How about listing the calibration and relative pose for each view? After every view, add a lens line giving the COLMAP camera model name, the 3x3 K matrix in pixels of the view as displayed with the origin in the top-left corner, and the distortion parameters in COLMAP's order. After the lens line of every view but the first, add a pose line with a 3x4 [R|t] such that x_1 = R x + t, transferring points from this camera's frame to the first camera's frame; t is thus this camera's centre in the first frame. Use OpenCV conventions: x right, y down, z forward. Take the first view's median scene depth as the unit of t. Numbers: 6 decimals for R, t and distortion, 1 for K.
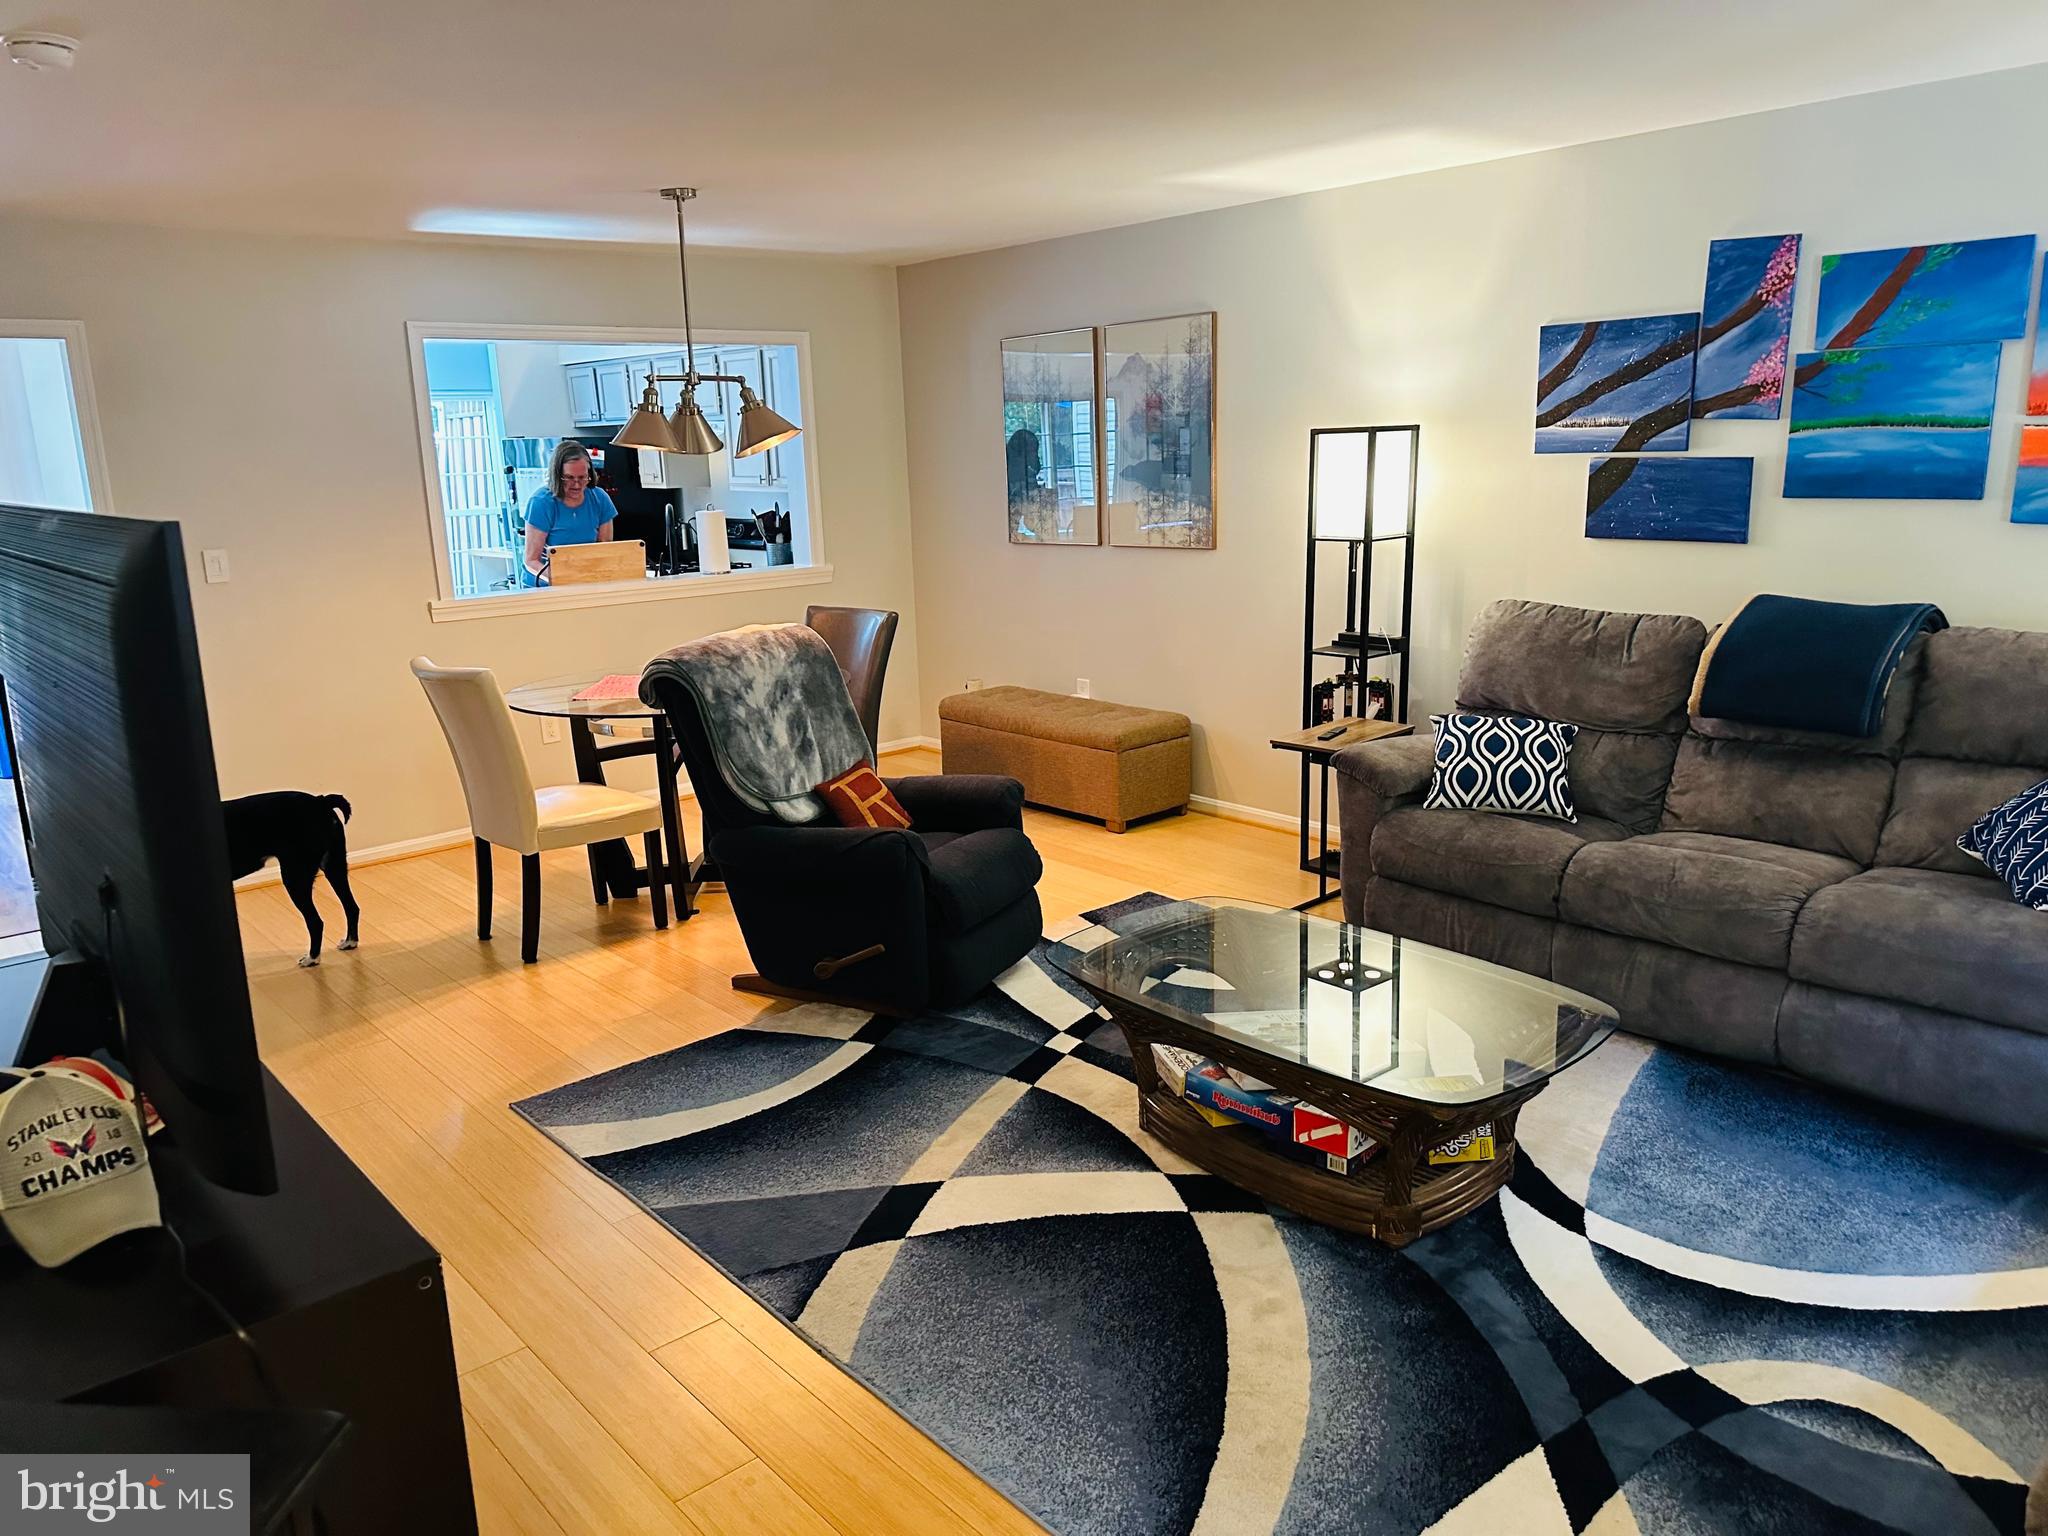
lens RADIAL K [[1420.7, 0, 1025.9], [0, 1420.7, 768.2], [0, 0, 1]] dist [0.035273, -0.054769]
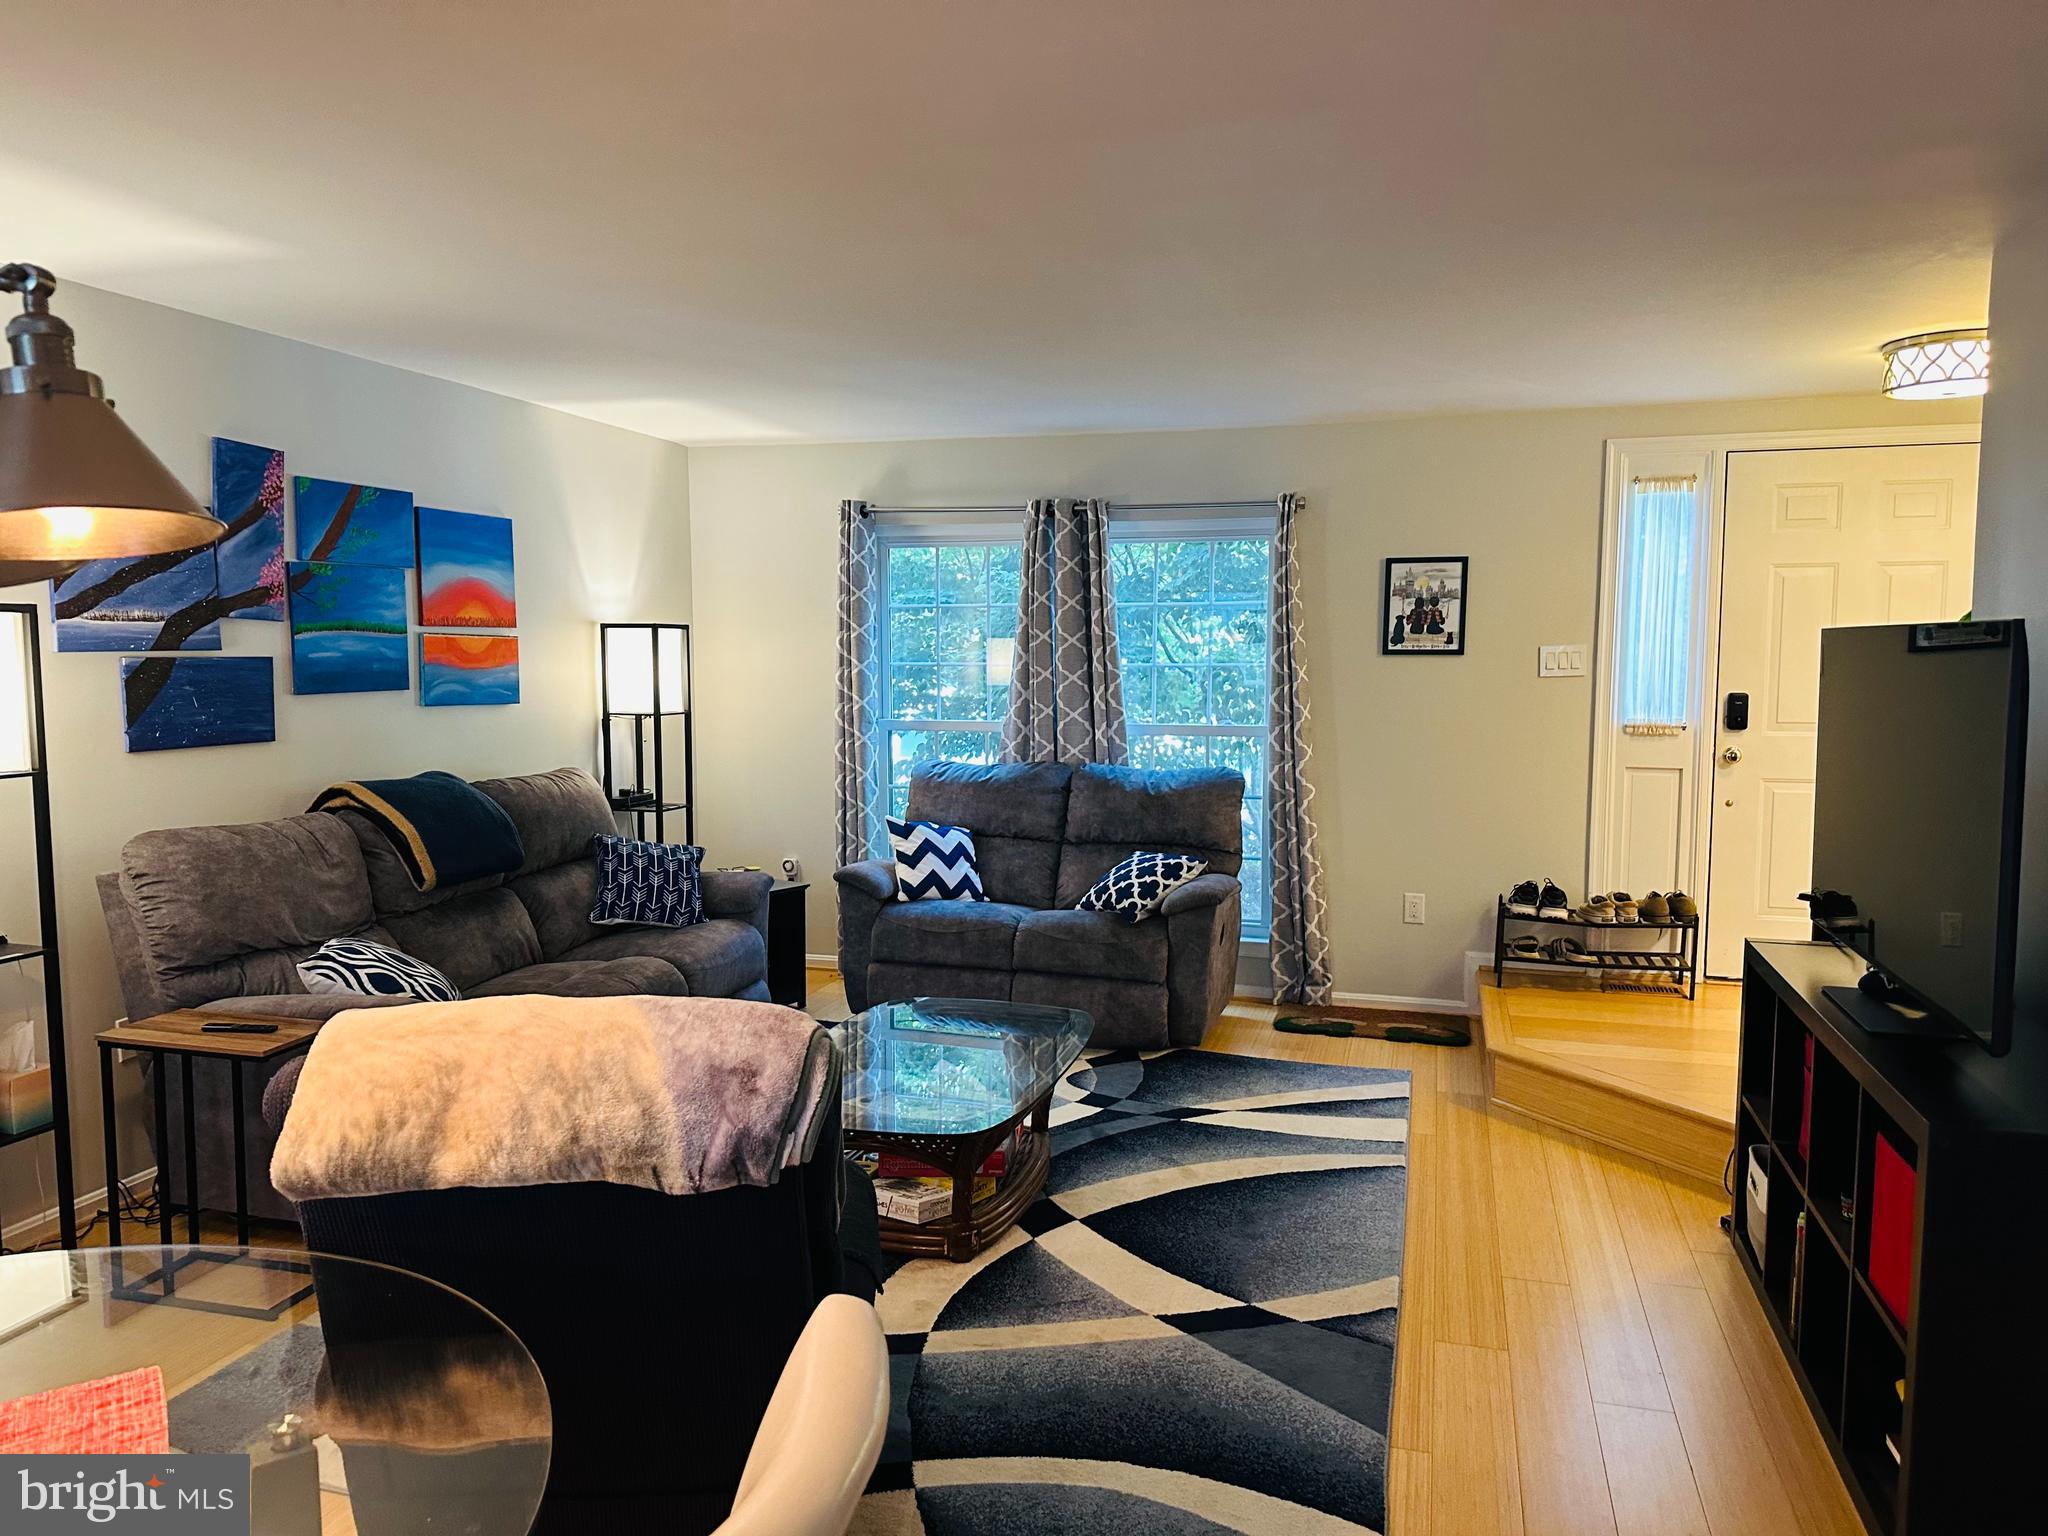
lens RADIAL K [[1420.7, 0, 1019.6], [0, 1420.7, 764.9], [0, 0, 1]] dist [0.035273, -0.054769]
pose [[-0.540491, -0.057910, 0.839355, -0.649625], [0.185840, 0.964770, 0.186232, -0.238921], [-0.820569, 0.256642, -0.510687, 1.126440]]
